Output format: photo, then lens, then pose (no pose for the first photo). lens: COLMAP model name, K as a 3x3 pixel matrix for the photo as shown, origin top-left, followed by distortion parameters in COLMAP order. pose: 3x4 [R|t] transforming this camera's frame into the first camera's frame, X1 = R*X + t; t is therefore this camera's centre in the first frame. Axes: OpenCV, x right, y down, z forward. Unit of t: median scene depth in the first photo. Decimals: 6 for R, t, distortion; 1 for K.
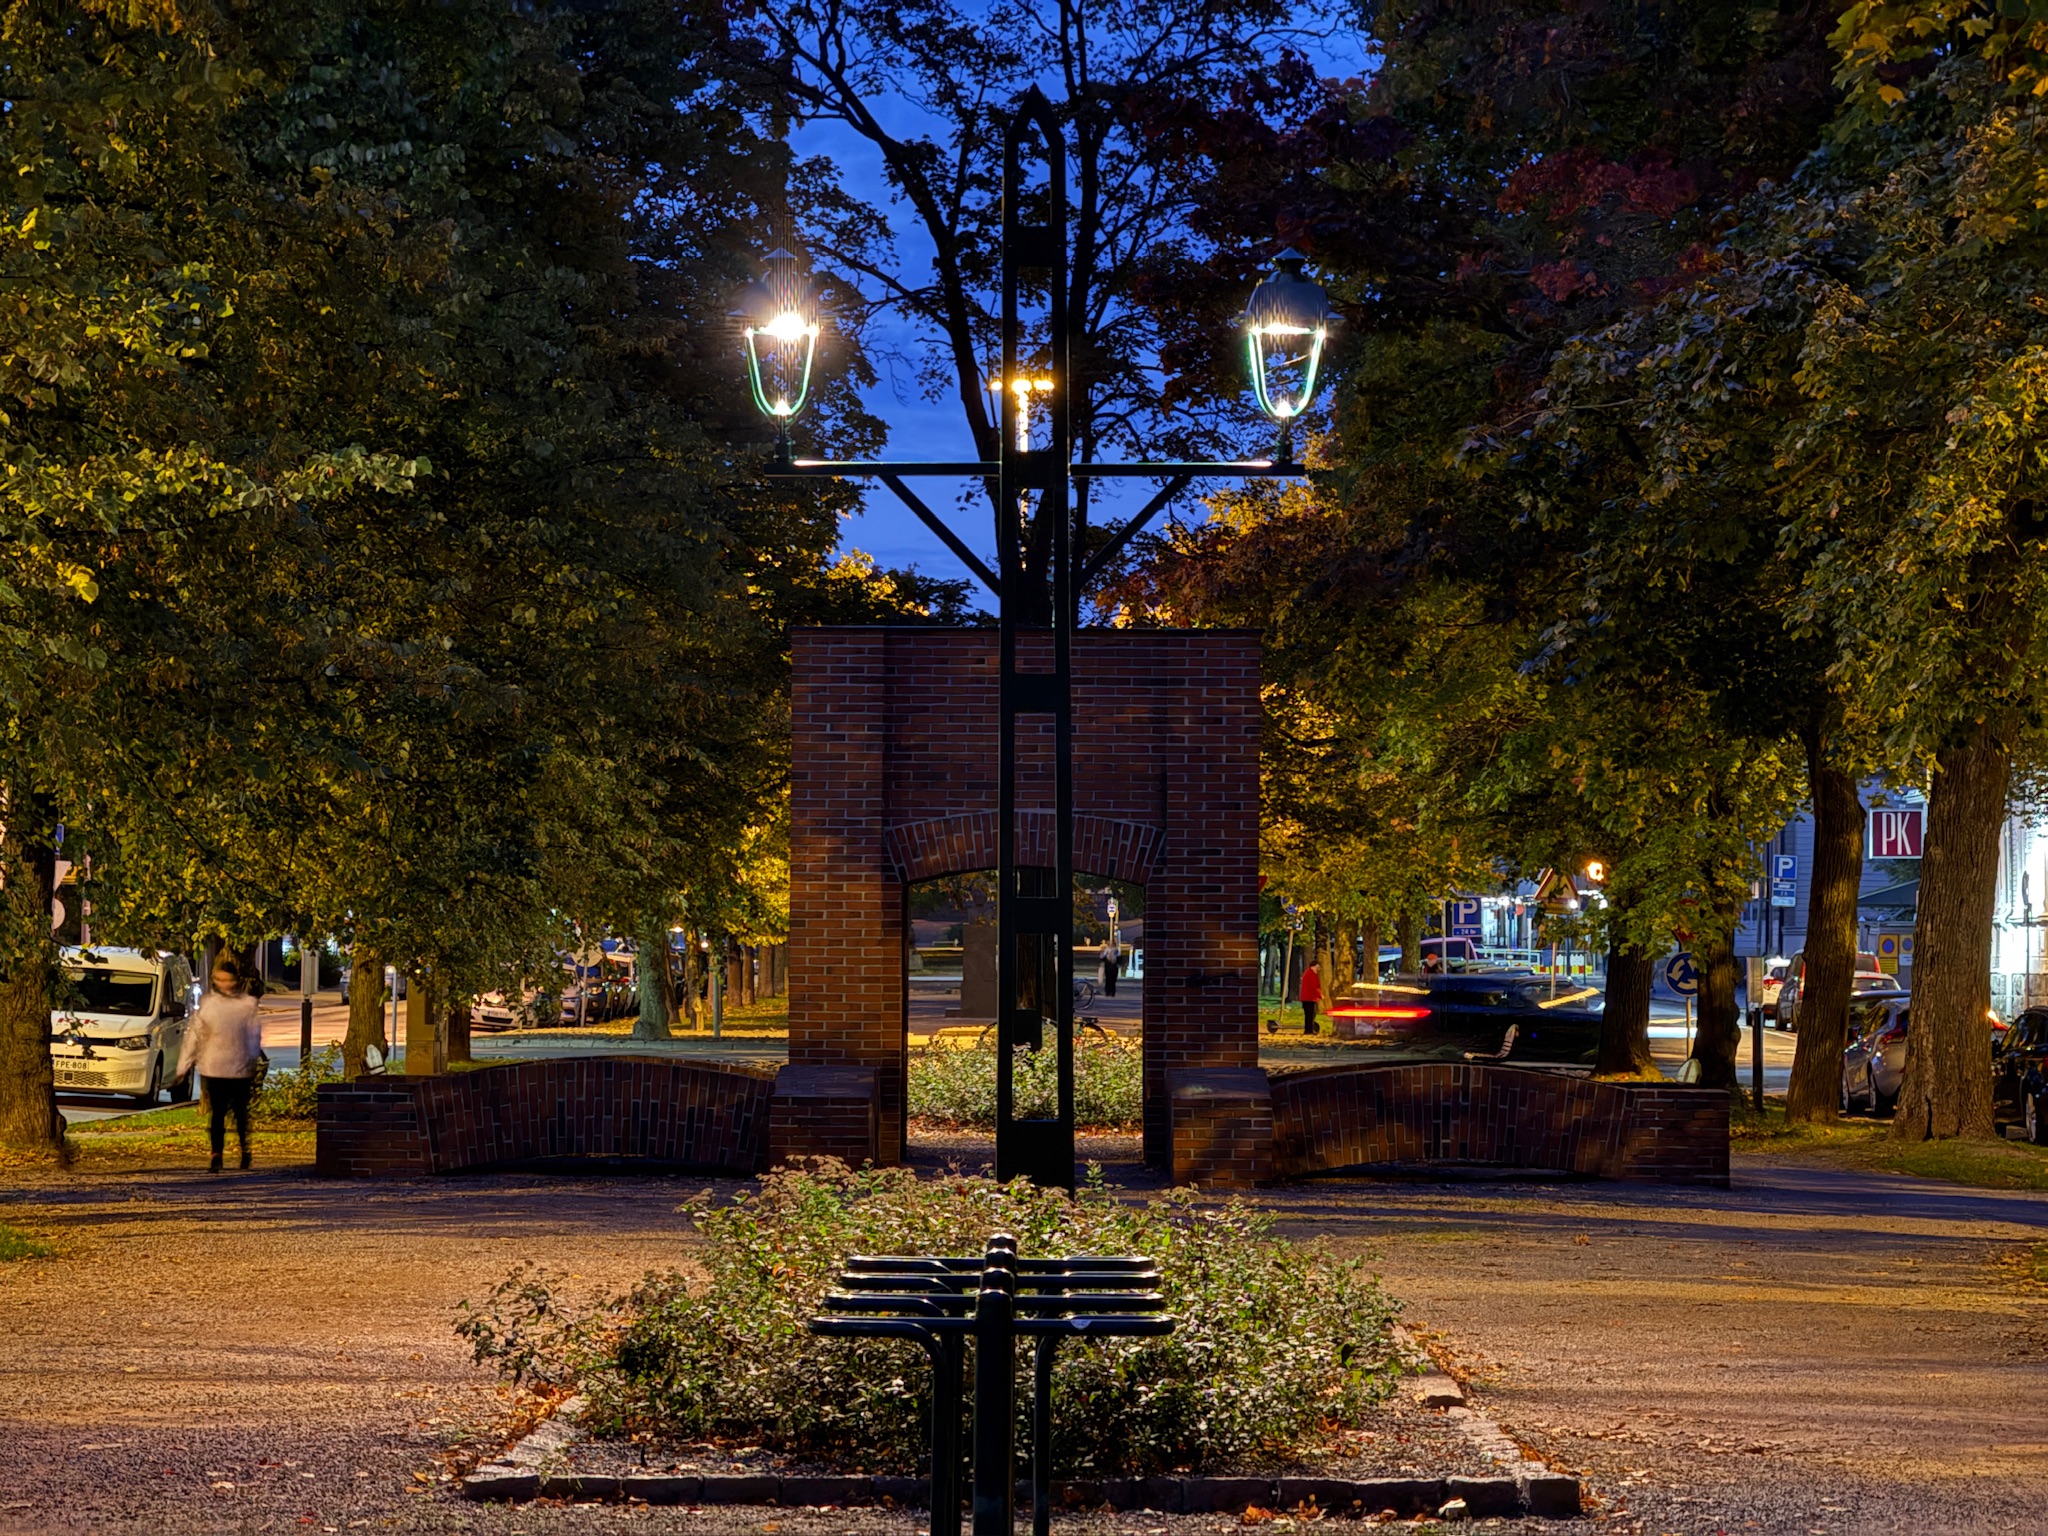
lens RADIAL K [[7164.4, 0, 1024.0], [0, 7164.4, 768.0], [0, 0, 1]] dist [0.053880, 0.271702]
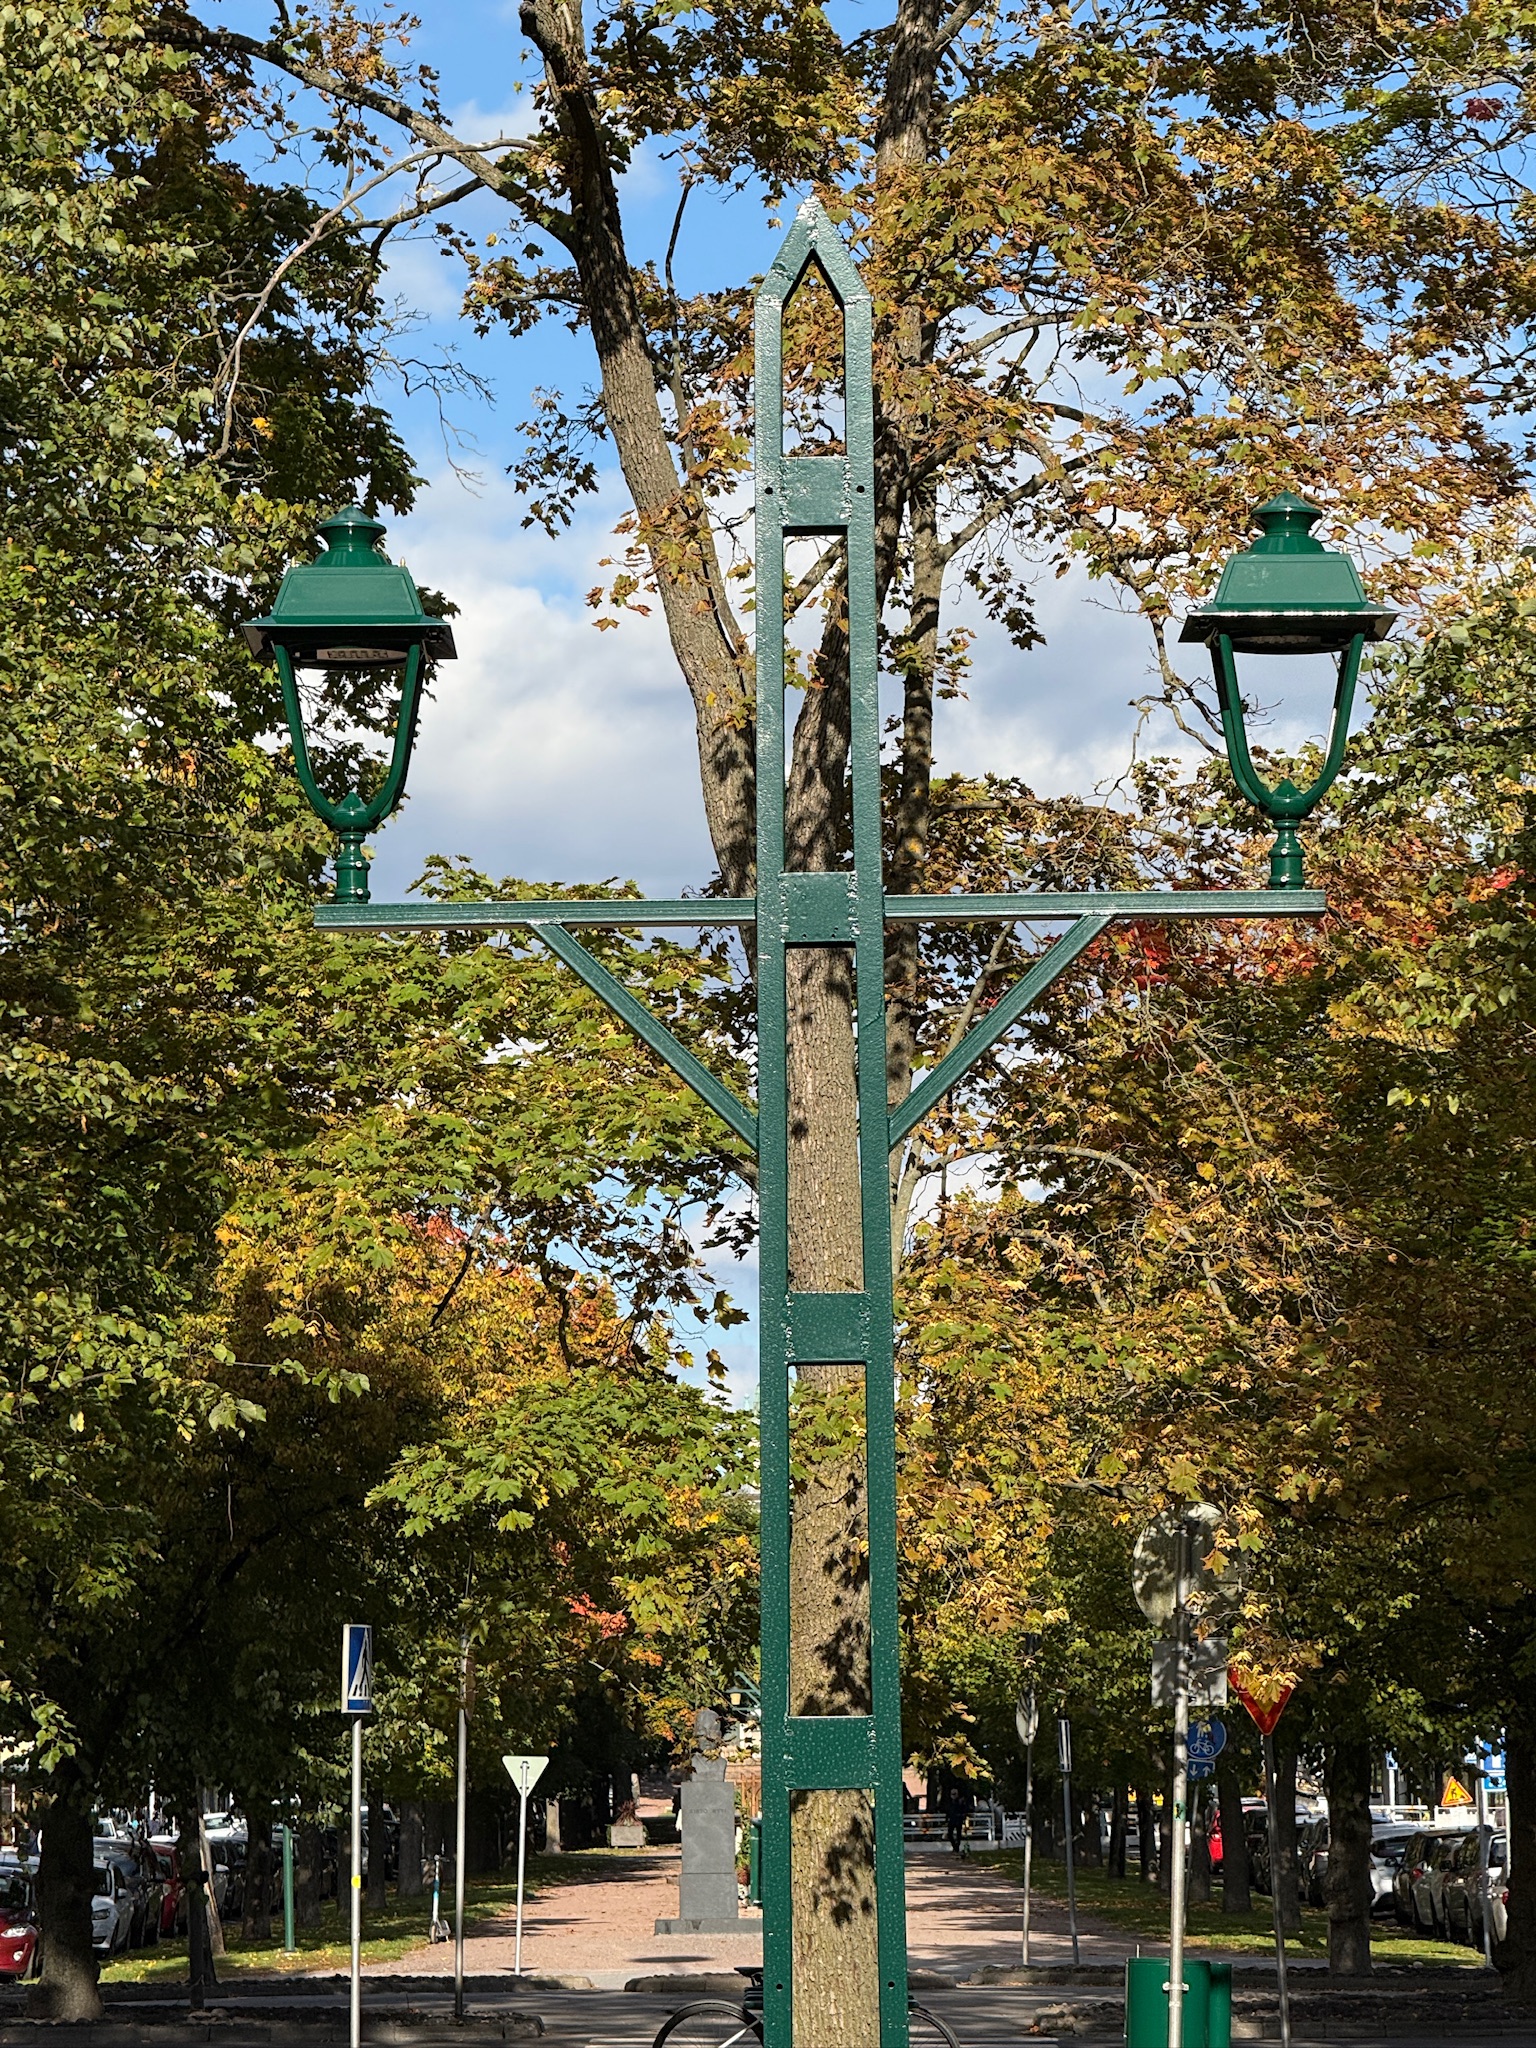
lens RADIAL K [[7399.9, 0, 768.0], [0, 7399.9, 1024.0], [0, 0, 1]] dist [0.184815, 0.139346]
pose [[0.999790, -0.020400, 0.001854, -0.001381], [0.020483, 0.996752, -0.077890, 0.013118], [-0.000259, 0.077911, 0.996960, 0.600543]]
